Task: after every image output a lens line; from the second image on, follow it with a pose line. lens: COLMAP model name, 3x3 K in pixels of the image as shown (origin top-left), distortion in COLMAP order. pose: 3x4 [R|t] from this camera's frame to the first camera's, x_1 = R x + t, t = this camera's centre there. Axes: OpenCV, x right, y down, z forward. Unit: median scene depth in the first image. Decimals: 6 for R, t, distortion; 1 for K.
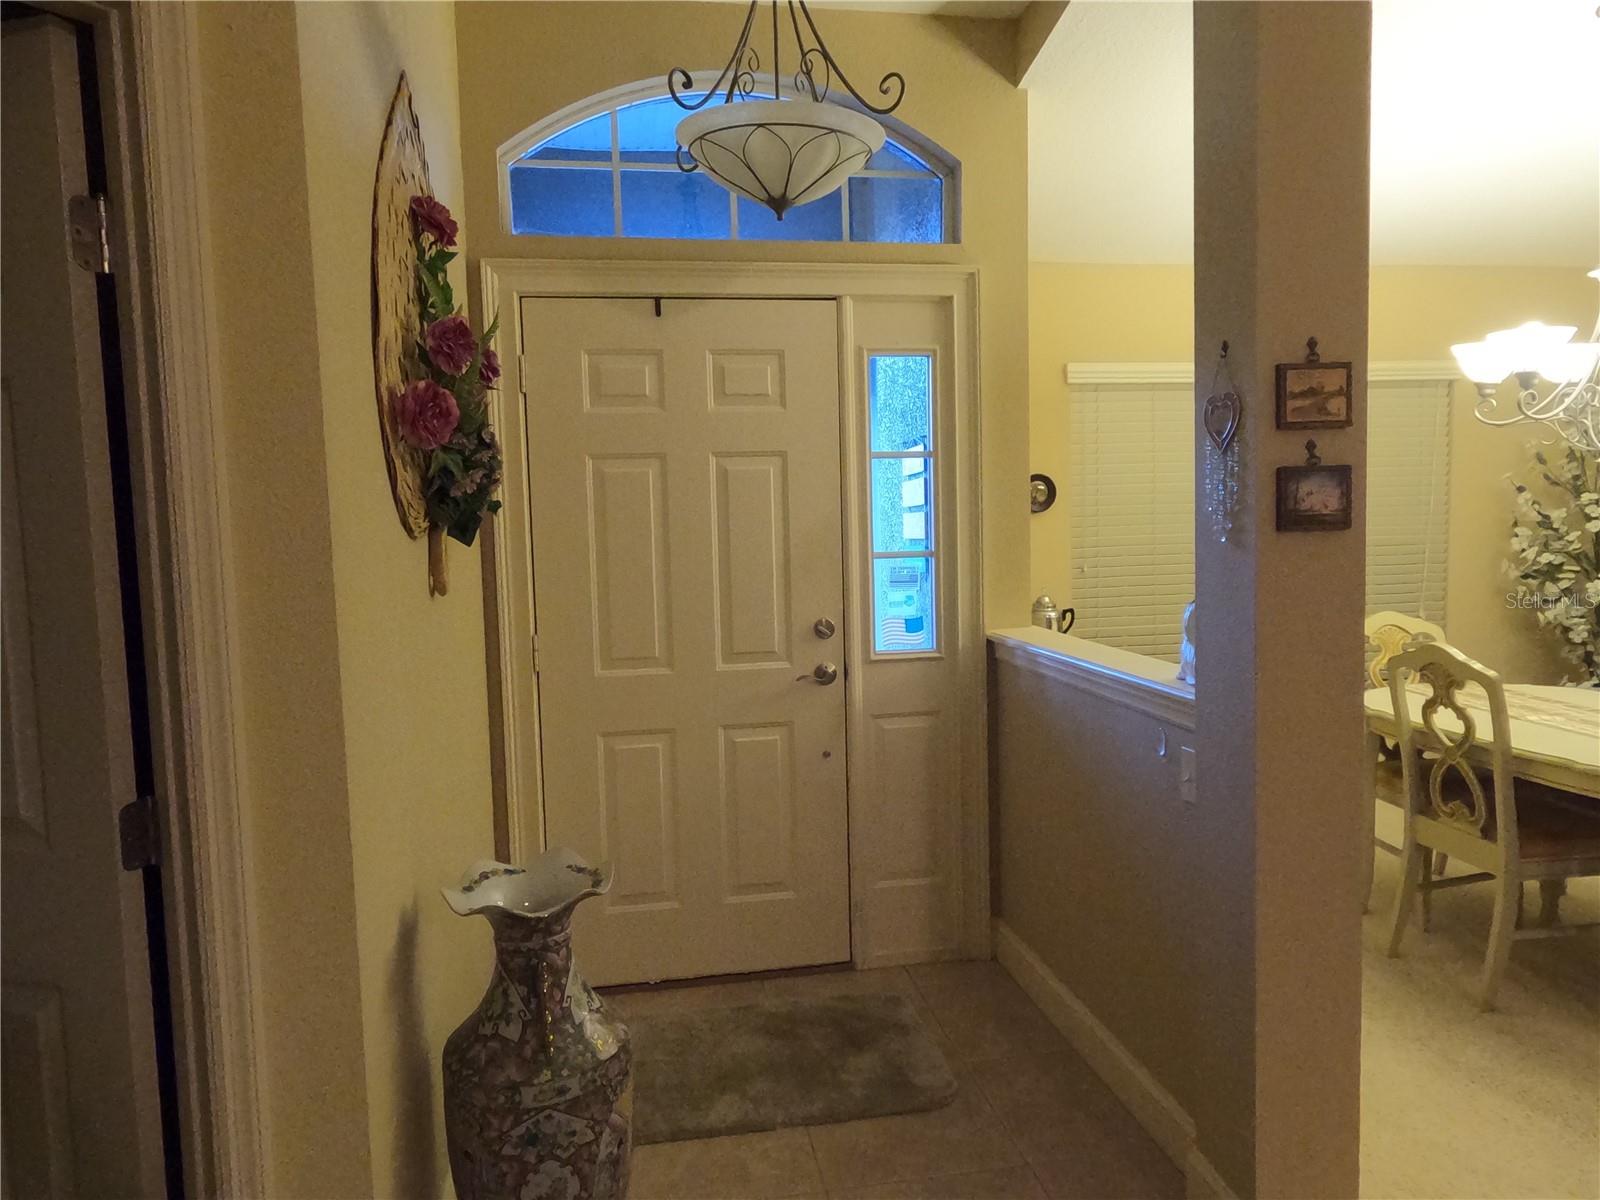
lens RADIAL K [[1086.0, 0, 799.5], [0, 1086.0, 605.5], [0, 0, 1]] dist [0.002336, -0.001786]
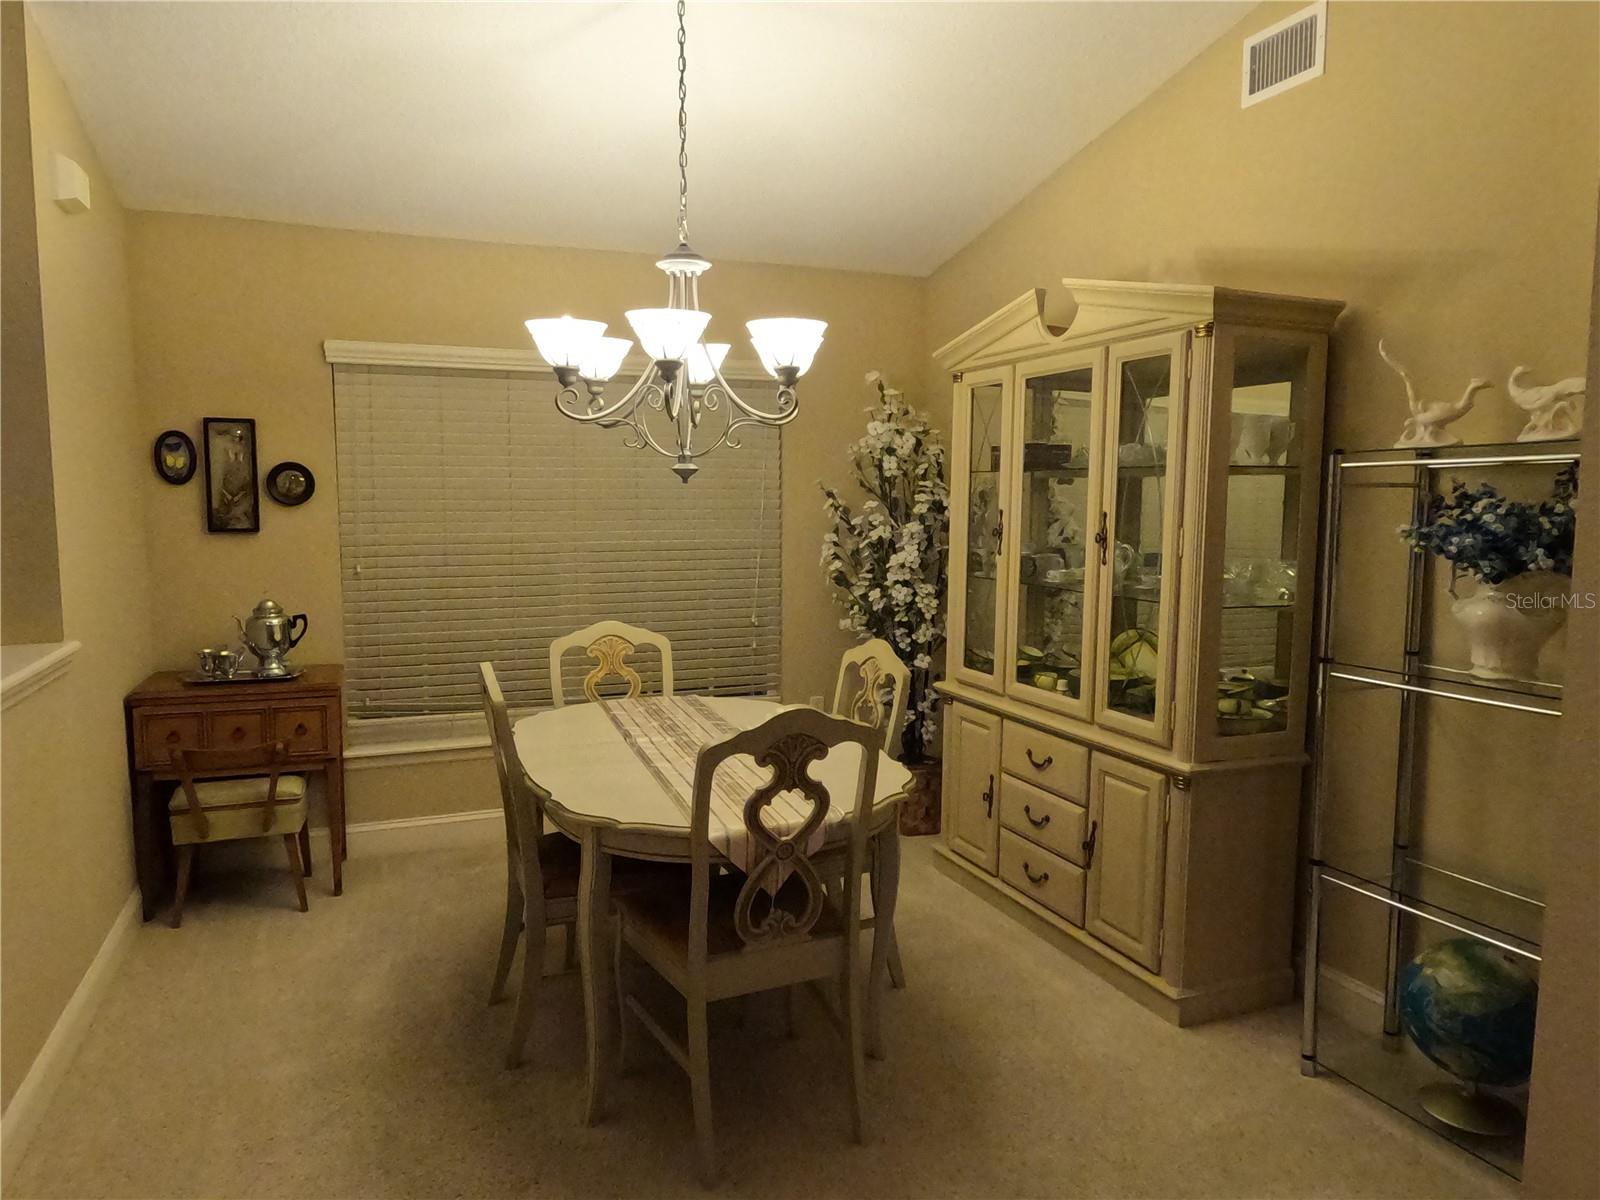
lens RADIAL K [[1086.0, 0, 802.0], [0, 1086.0, 596.6], [0, 0, 1]] dist [0.002336, -0.001786]
pose [[0.975068, 0.008231, 0.221754, 0.451189], [-0.008888, 0.999959, 0.001965, -0.017454], [-0.221729, -0.003887, 0.975101, 0.041158]]
